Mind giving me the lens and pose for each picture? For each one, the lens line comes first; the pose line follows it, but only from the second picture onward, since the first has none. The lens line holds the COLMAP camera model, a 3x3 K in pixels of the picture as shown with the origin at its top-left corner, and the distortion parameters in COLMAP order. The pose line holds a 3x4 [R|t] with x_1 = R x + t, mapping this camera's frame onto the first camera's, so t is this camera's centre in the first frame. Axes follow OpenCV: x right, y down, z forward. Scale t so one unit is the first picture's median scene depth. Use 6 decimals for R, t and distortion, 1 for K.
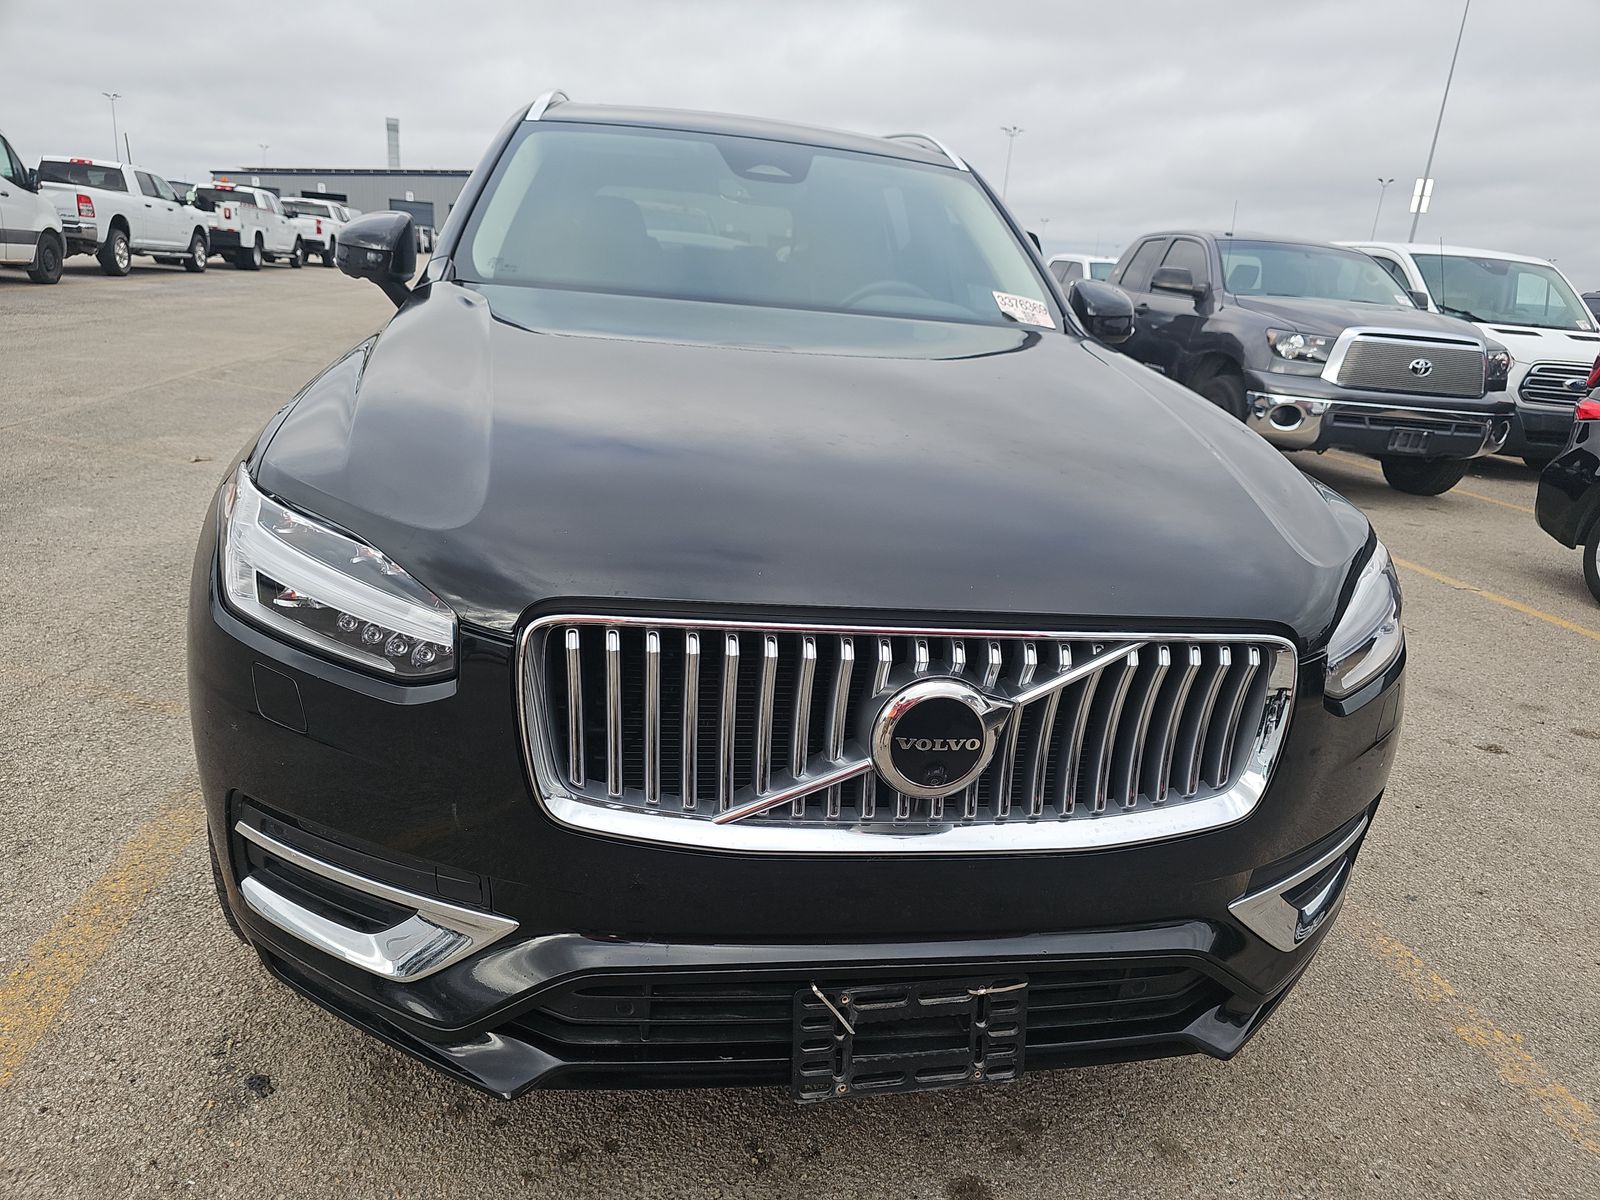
lens RADIAL K [[1056.6, 0, 801.3], [0, 1056.6, 632.7], [0, 0, 1]] dist [0.055933, -0.057872]
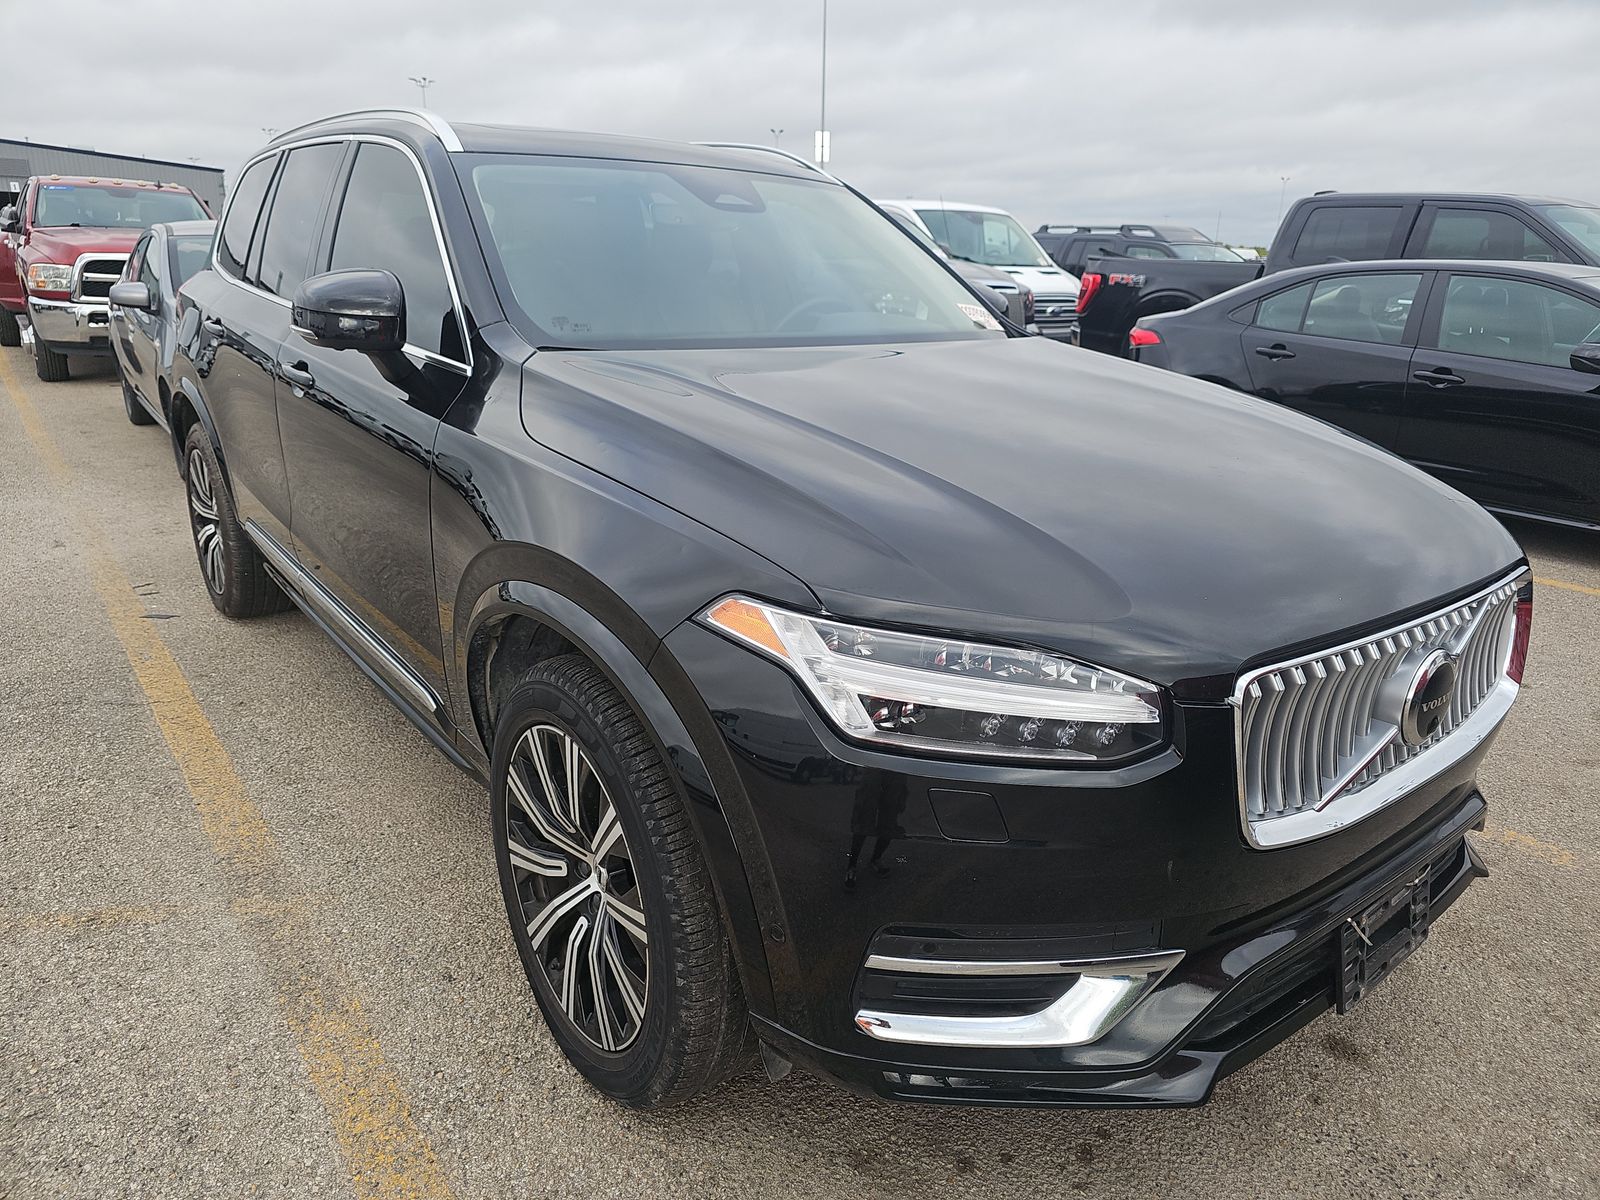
lens RADIAL K [[1068.7, 0, 793.2], [0, 1068.7, 614.5], [0, 0, 1]] dist [0.056508, -0.064375]
pose [[0.877756, -0.209588, 0.430834, -0.160266], [0.200492, 0.977401, 0.067007, -0.035010], [-0.435141, 0.027563, 0.899940, 0.023758]]
